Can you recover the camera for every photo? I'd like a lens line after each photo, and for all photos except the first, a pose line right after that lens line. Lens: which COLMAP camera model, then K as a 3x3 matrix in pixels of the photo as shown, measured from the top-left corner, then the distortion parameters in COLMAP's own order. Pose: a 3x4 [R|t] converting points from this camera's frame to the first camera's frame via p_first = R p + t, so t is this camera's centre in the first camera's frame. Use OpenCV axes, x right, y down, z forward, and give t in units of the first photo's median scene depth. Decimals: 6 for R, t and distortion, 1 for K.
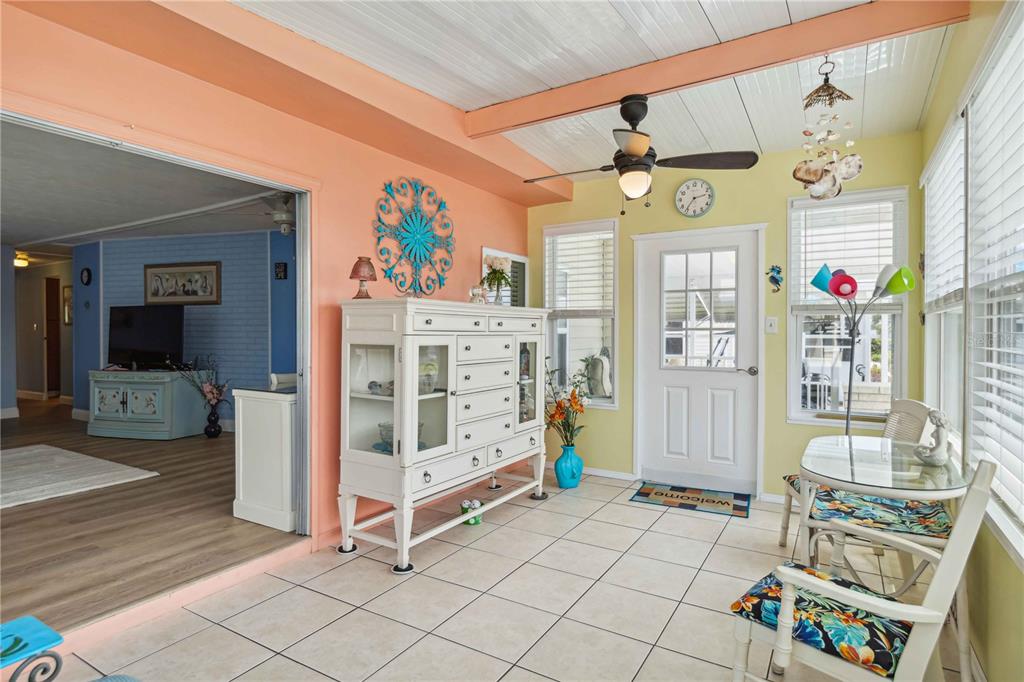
lens RADIAL K [[546.2, 0, 511.6], [0, 546.2, 337.3], [0, 0, 1]] dist [0.002481, 0.000526]
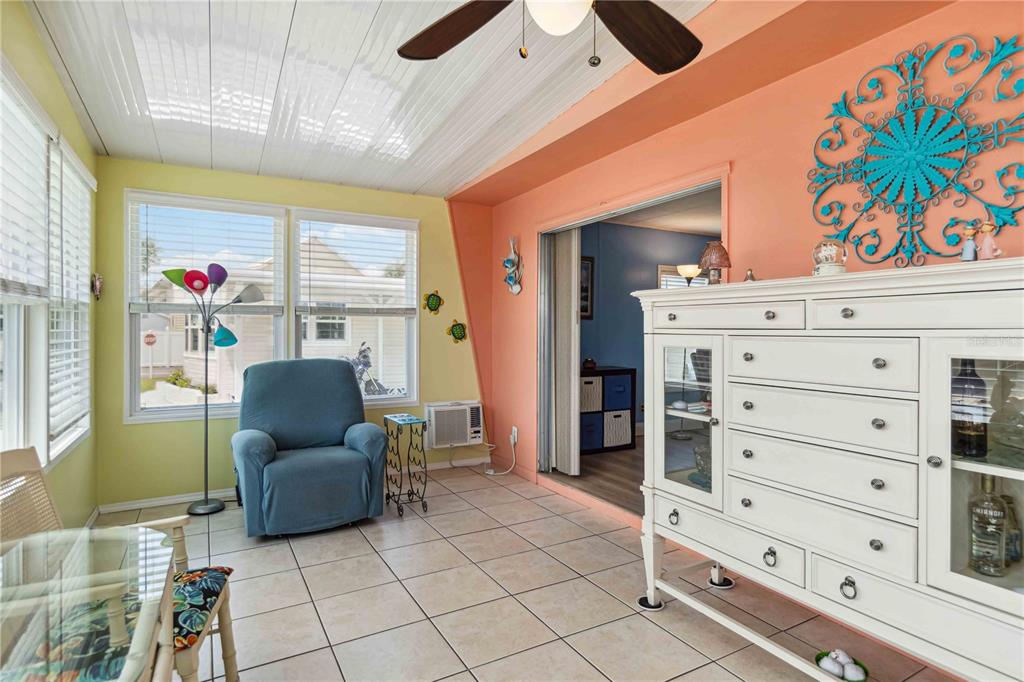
lens RADIAL K [[546.2, 0, 512.4], [0, 546.2, 334.5], [0, 0, 1]] dist [0.002481, 0.000526]
pose [[-0.490030, 0.005439, -0.871689, 0.517486], [-0.010732, 0.999867, 0.012272, -0.008582], [0.871640, 0.015369, -0.489906, 0.962304]]
